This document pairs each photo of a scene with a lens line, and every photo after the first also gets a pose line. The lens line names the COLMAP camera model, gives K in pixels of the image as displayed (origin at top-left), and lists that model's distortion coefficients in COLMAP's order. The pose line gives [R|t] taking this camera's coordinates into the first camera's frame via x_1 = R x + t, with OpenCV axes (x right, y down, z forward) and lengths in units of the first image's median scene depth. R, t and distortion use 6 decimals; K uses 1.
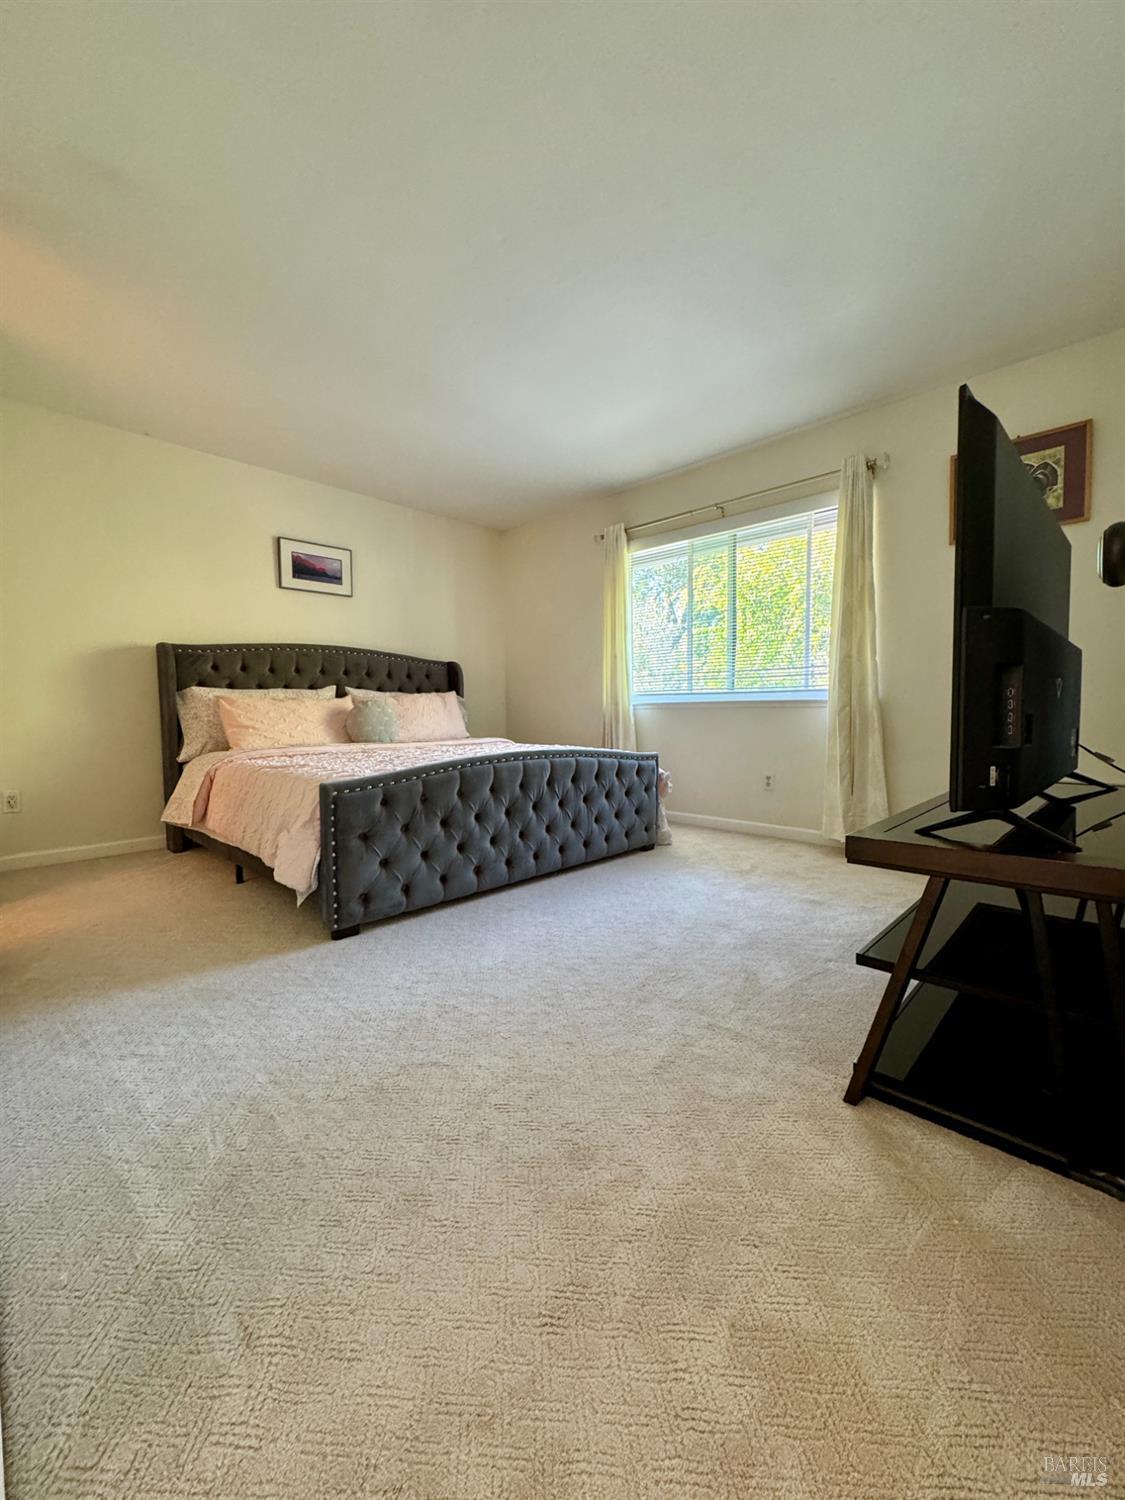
lens RADIAL K [[597.7, 0, 560.4], [0, 597.7, 742.0], [0, 0, 1]] dist [0.000109, 0.000640]
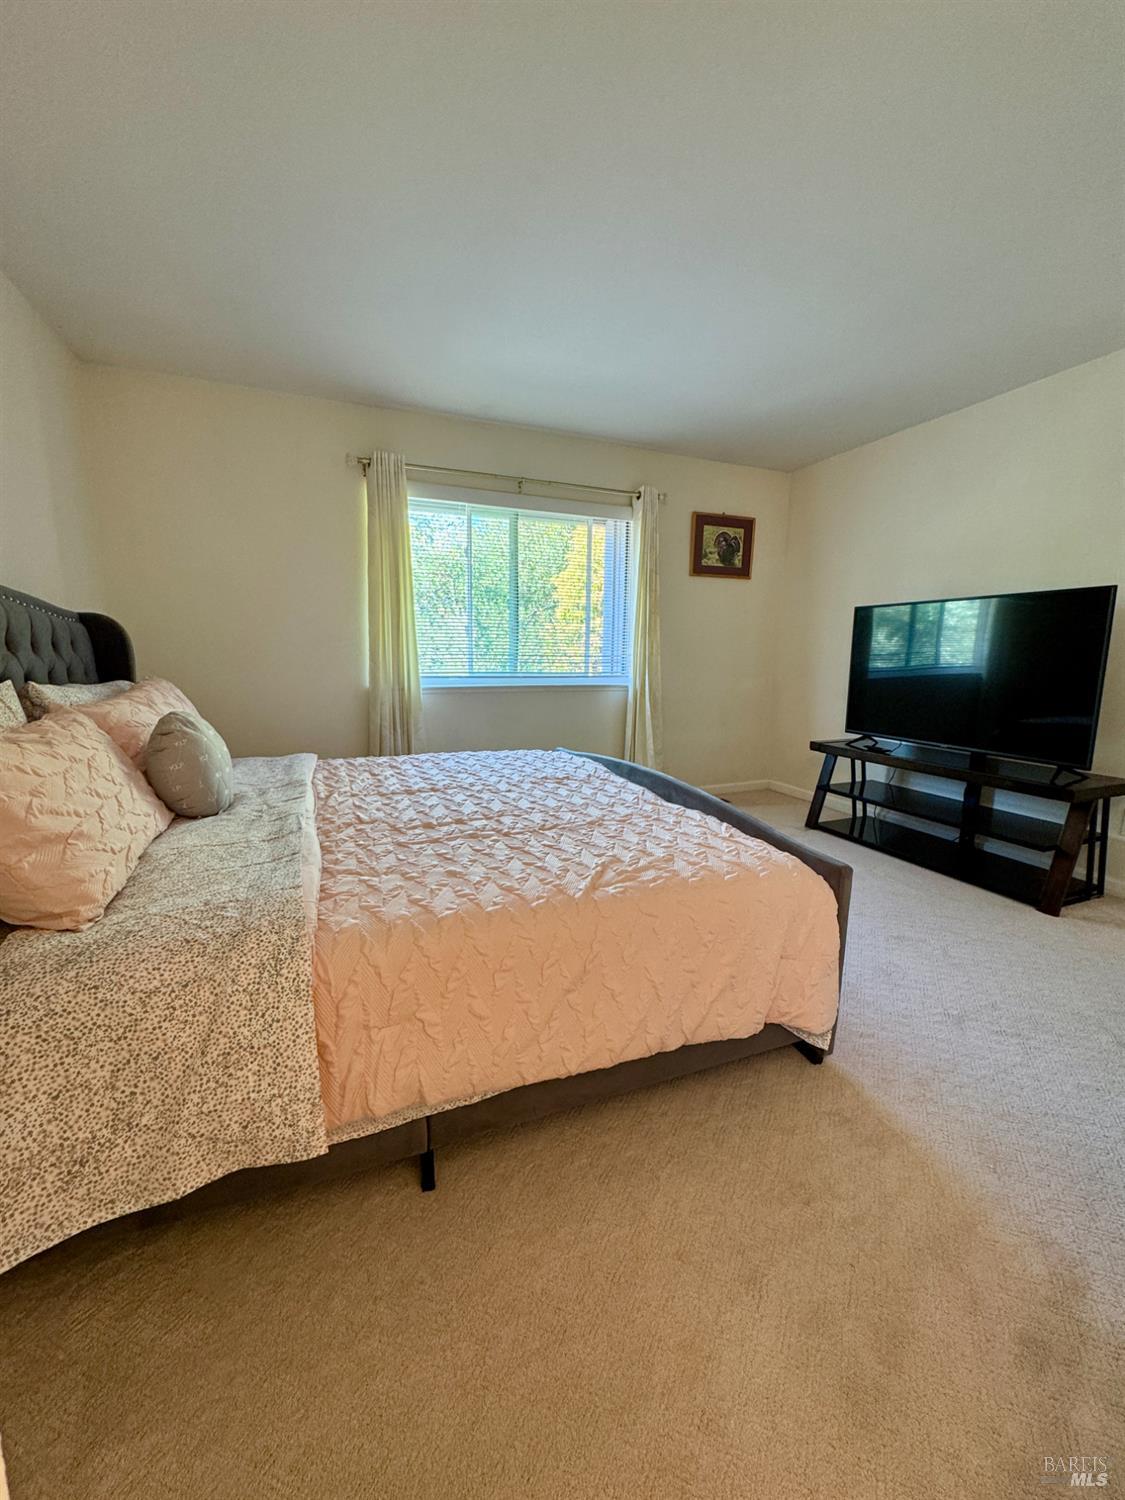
lens RADIAL K [[597.7, 0, 562.4], [0, 597.7, 748.2], [0, 0, 1]] dist [0.000109, 0.000640]
pose [[0.395821, -0.133031, 0.908641, -0.675876], [0.038289, 0.990982, 0.128407, -0.100556], [-0.917529, -0.016035, 0.397346, 0.599148]]
